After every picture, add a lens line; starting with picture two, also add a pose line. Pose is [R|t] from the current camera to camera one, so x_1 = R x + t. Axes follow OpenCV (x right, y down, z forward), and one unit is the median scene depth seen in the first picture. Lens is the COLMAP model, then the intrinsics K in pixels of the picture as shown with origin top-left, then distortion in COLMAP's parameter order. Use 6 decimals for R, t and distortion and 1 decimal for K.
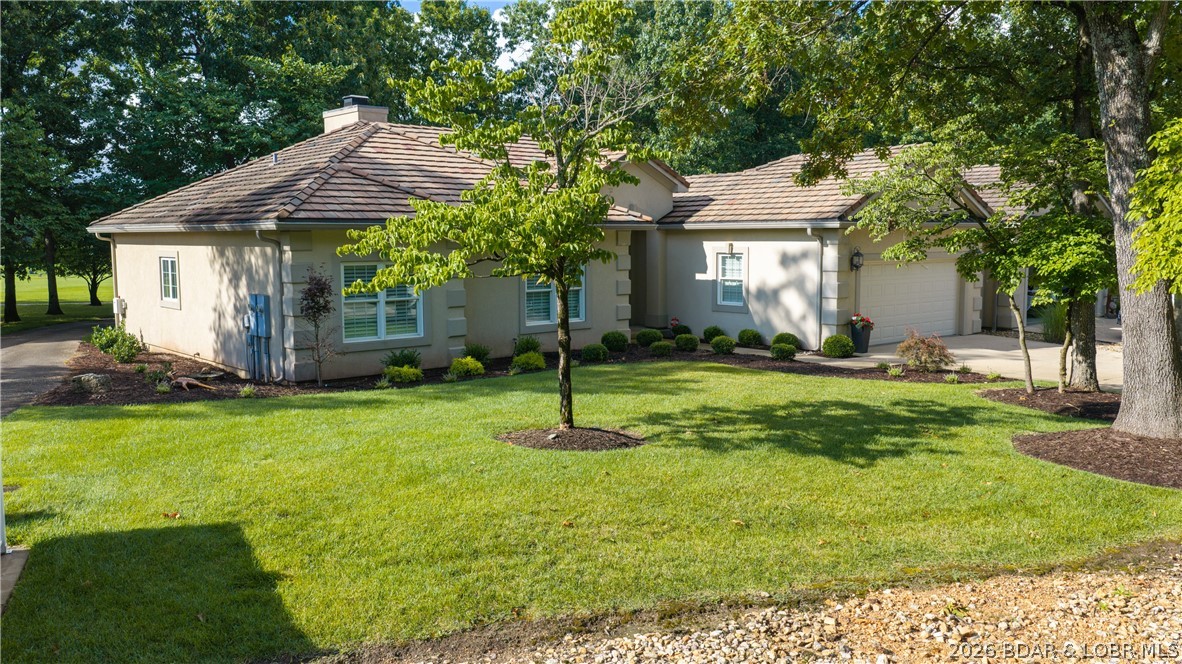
lens RADIAL K [[978.4, 0, 591.0], [0, 978.4, 332.0], [0, 0, 1]] dist [0.043563, -0.048731]
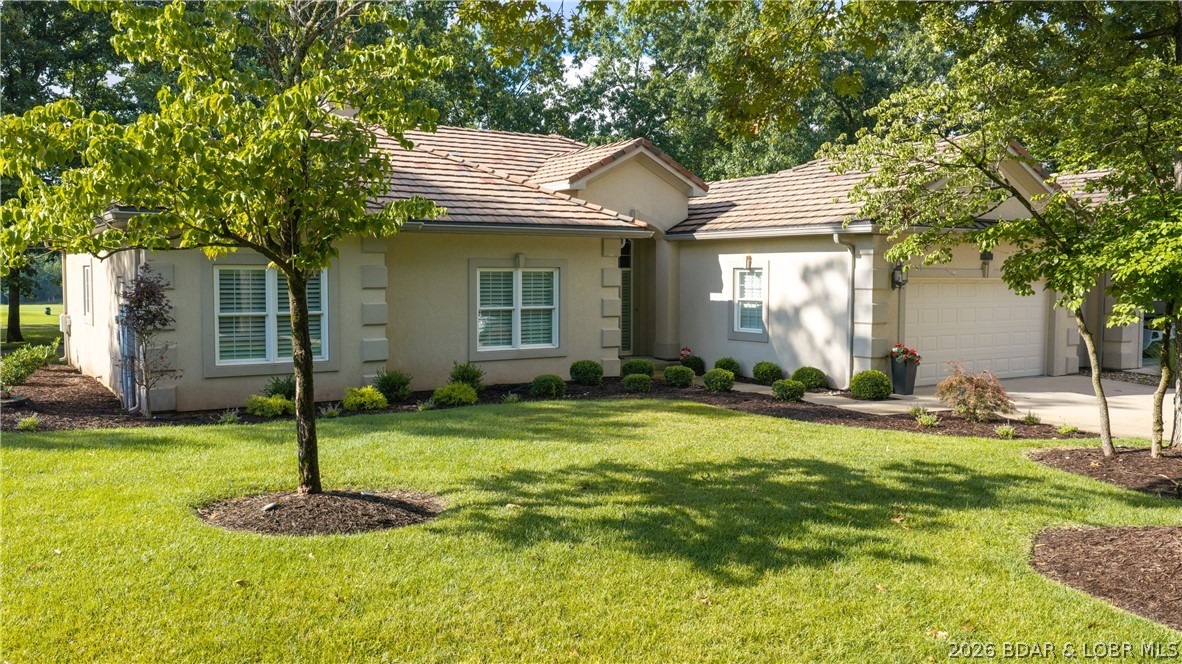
lens RADIAL K [[978.4, 0, 591.0], [0, 978.4, 332.0], [0, 0, 1]] dist [0.043563, -0.048731]
pose [[0.992300, 0.016258, -0.122787, 0.127055], [-0.021064, 0.999058, -0.037948, 0.006807], [0.122054, 0.040242, 0.991707, 0.201321]]
